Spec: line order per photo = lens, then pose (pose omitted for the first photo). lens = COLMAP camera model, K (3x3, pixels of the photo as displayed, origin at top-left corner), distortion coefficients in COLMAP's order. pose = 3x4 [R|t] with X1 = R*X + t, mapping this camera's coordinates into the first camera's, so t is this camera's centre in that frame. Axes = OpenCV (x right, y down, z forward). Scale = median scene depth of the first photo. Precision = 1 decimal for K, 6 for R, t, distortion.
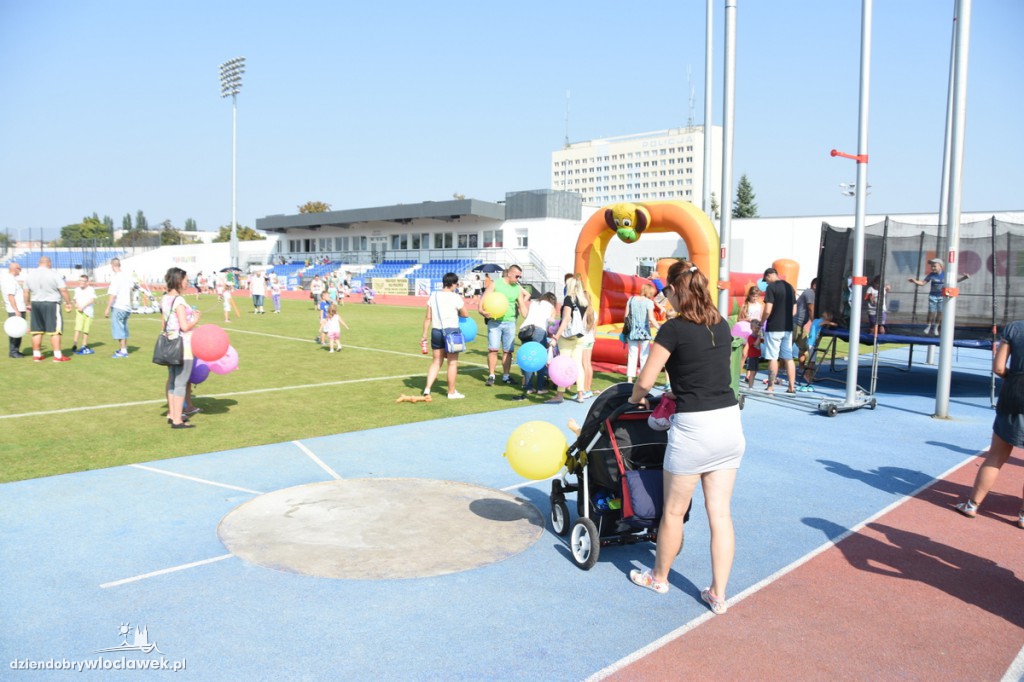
lens RADIAL K [[830.3, 0, 510.0], [0, 830.3, 350.4], [0, 0, 1]] dist [-0.096852, 0.012019]
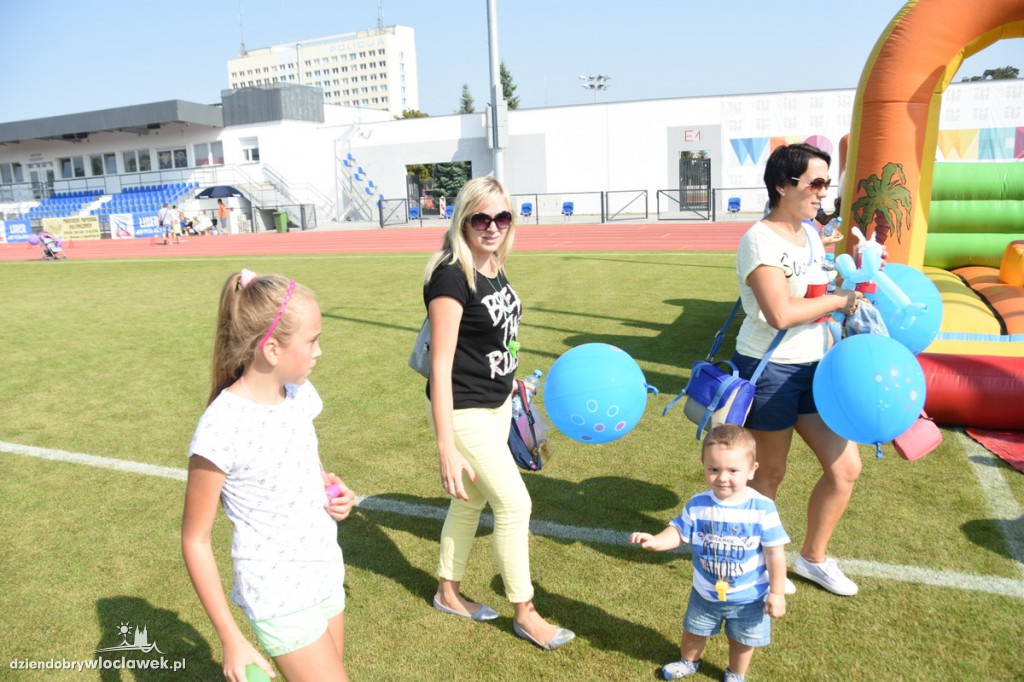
lens RADIAL K [[815.1, 0, 504.8], [0, 815.1, 348.0], [0, 0, 1]] dist [-0.126933, 0.106294]
pose [[0.926322, -0.131297, 0.353114, -0.047841], [0.094695, 0.988358, 0.119083, -0.019619], [-0.364638, -0.076871, 0.927971, 0.200206]]
